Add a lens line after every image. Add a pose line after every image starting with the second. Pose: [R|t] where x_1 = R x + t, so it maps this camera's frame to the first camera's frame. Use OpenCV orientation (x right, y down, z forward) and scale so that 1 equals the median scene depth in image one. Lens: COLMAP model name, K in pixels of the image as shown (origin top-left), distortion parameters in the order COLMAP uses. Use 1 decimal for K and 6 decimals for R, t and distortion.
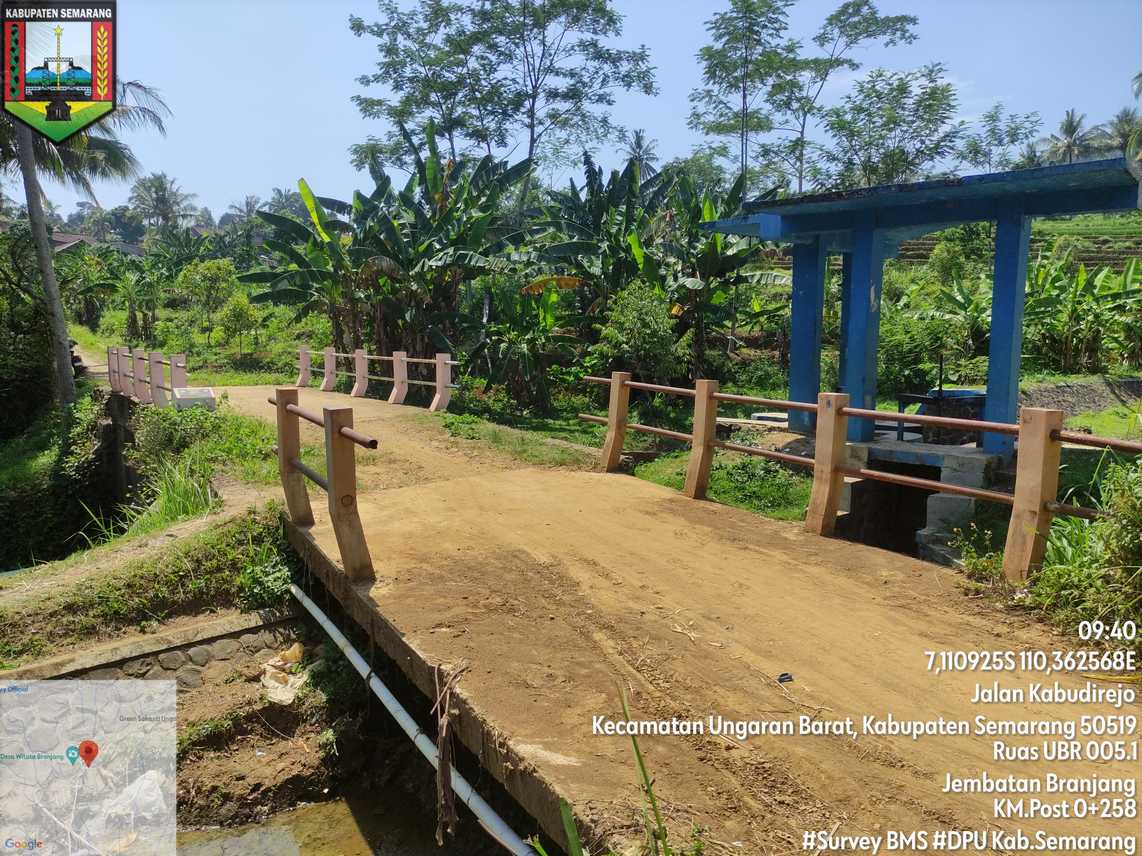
lens RADIAL K [[840.1, 0, 569.6], [0, 840.1, 433.6], [0, 0, 1]] dist [0.062471, -0.071732]
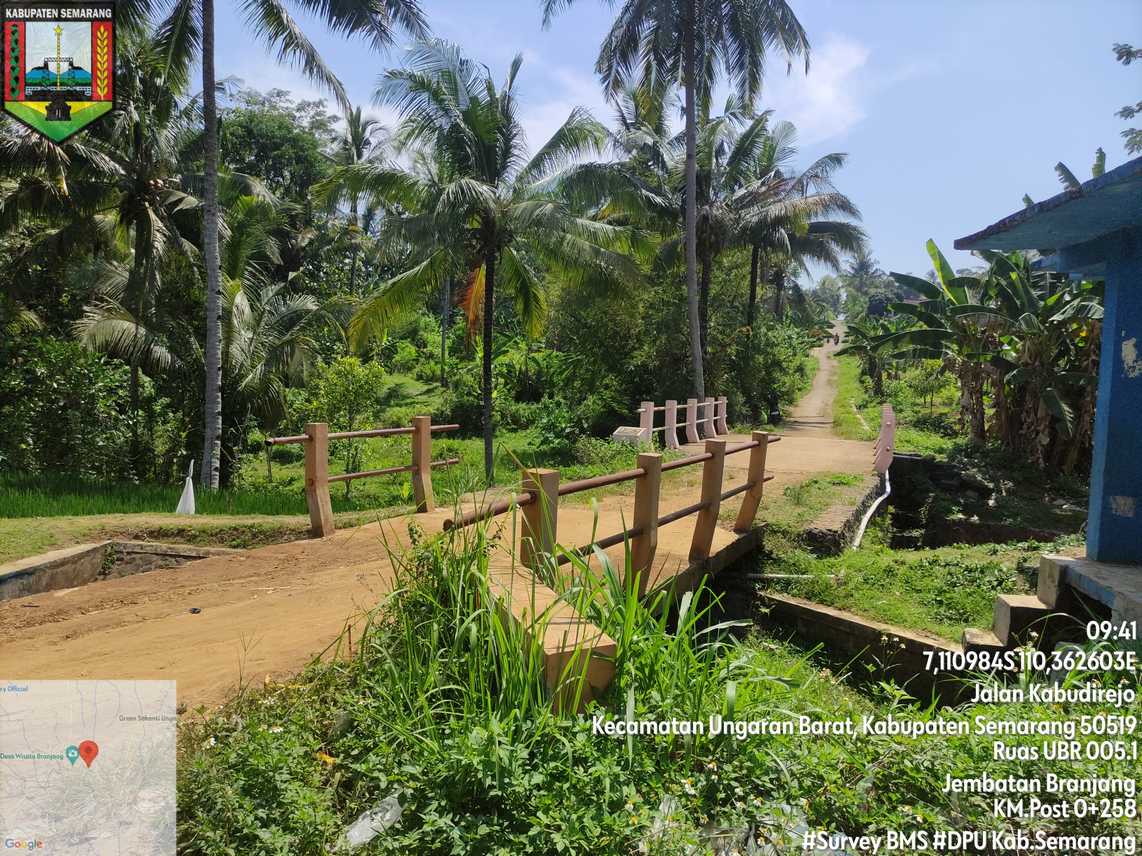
lens RADIAL K [[839.9, 0, 568.7], [0, 839.9, 425.8], [0, 0, 1]] dist [0.059591, -0.065261]
pose [[0.576638, 0.065555, -0.814366, 0.187168], [-0.130002, 0.991438, -0.012243, -0.010019], [0.806590, 0.112929, 0.580223, 0.065750]]
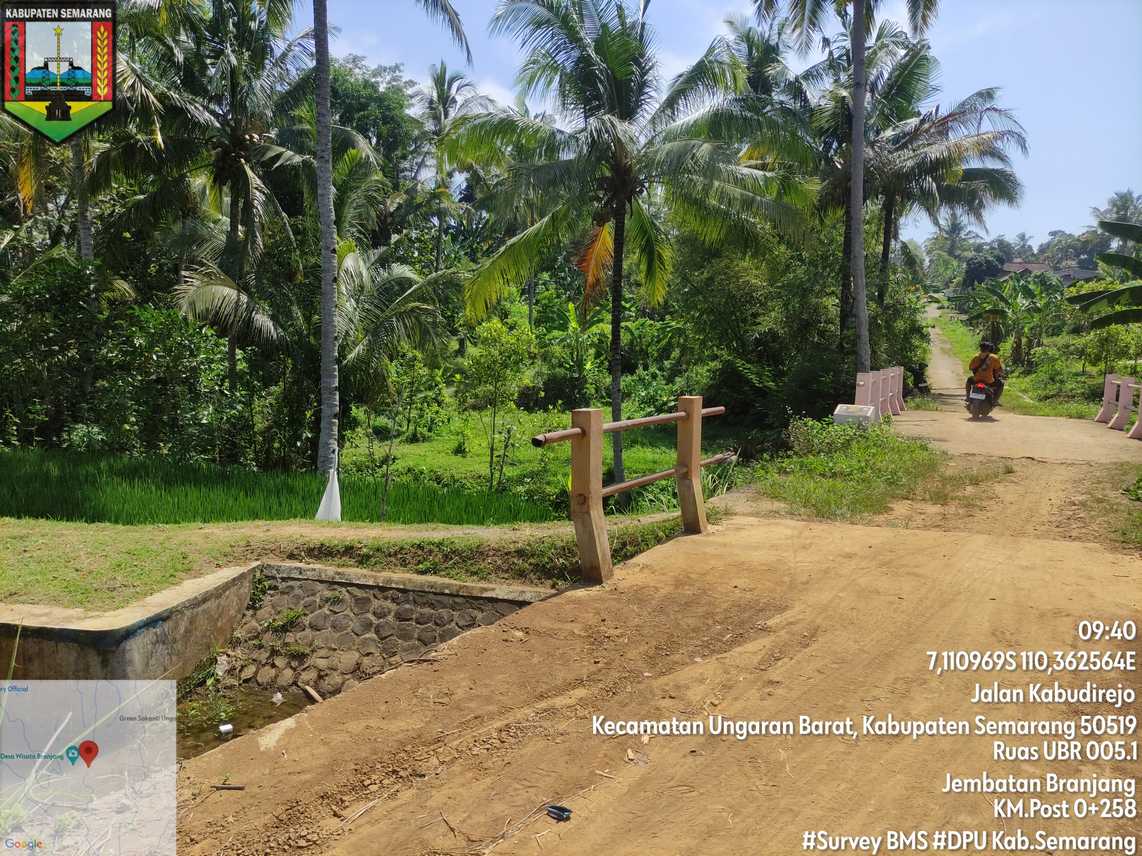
lens RADIAL K [[838.3, 0, 568.5], [0, 838.3, 423.3], [0, 0, 1]] dist [0.075256, -0.091074]
pose [[0.514479, 0.090758, -0.852686, 0.086944], [-0.128676, 0.991295, 0.027872, -0.005868], [0.847793, 0.095381, 0.521679, 0.063020]]
